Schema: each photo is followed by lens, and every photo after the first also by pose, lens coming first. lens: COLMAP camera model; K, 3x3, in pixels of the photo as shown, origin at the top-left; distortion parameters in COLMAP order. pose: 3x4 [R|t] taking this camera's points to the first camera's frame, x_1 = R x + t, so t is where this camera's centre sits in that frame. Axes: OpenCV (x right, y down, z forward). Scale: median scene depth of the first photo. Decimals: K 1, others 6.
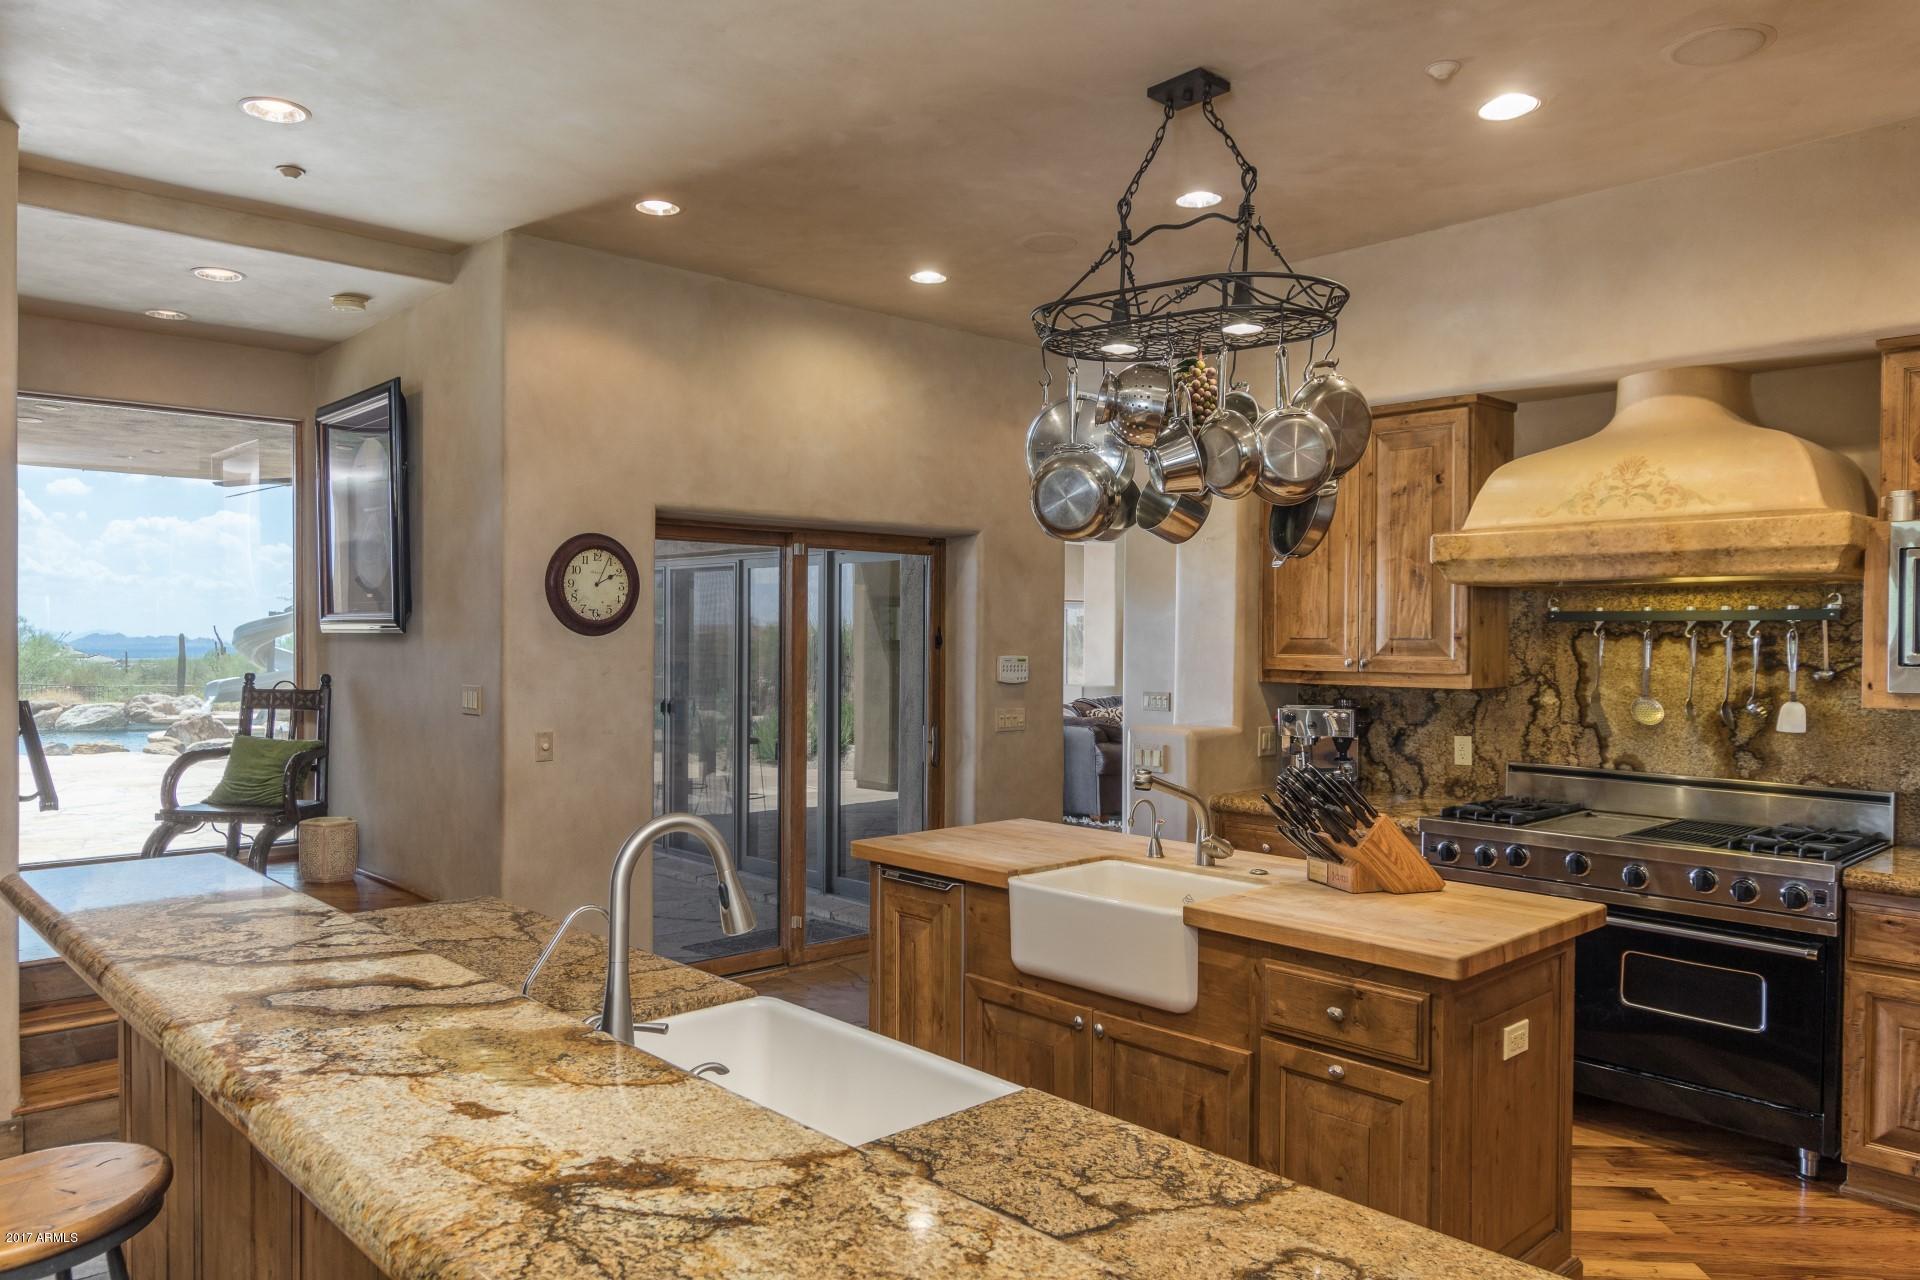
lens RADIAL K [[1305.6, 0, 960.0], [0, 1305.6, 640.0], [0, 0, 1]] dist [-0.001750, 0.000574]
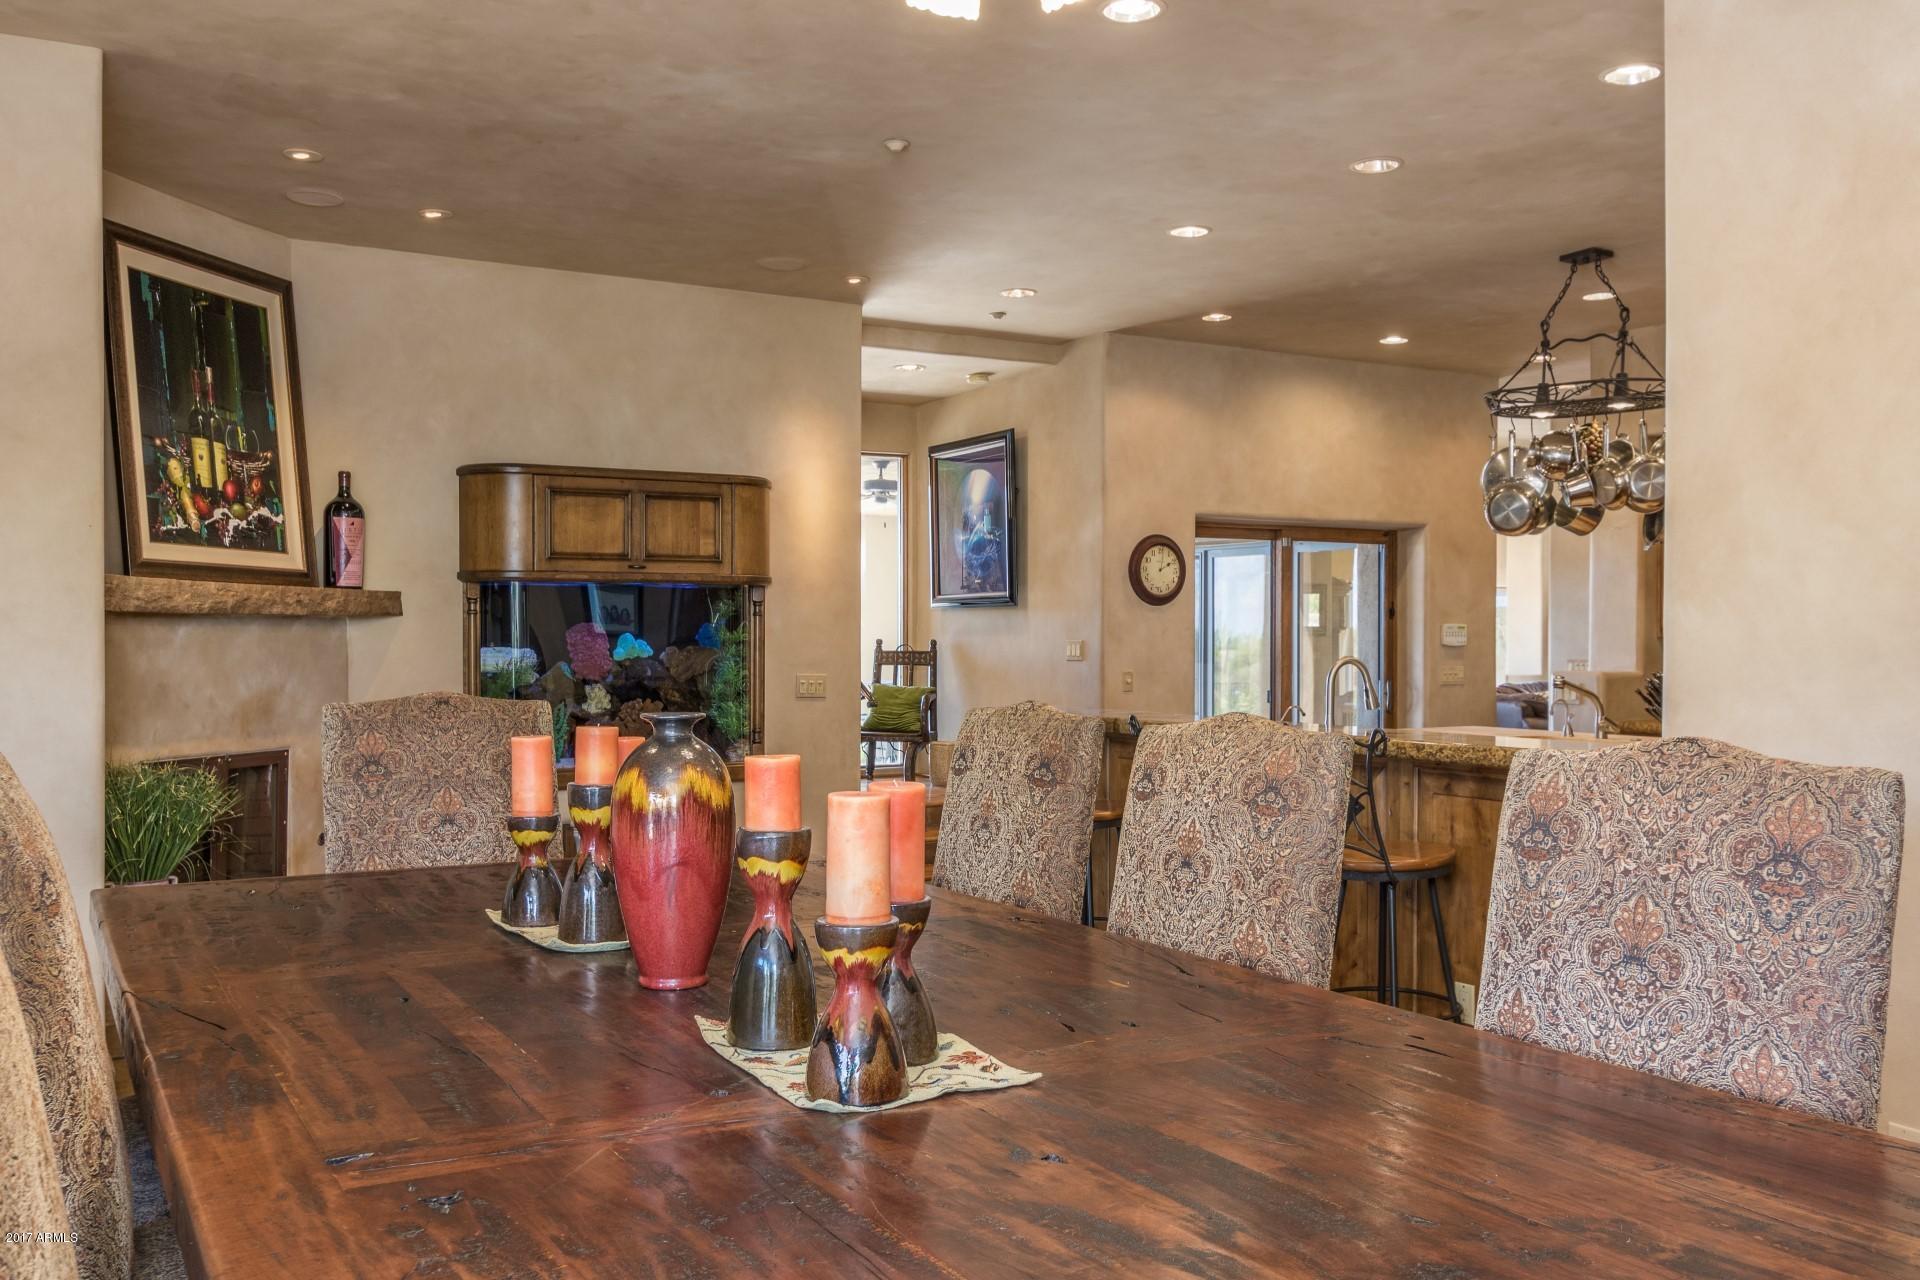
lens RADIAL K [[1623.2, 0, 960.0], [0, 1623.2, 640.0], [0, 0, 1]] dist [0.009132, -0.004780]
pose [[0.974590, -0.005888, -0.223920, -0.112659], [0.005027, 0.999978, -0.004419, 0.050201], [0.223941, 0.003181, 0.974598, -0.962693]]
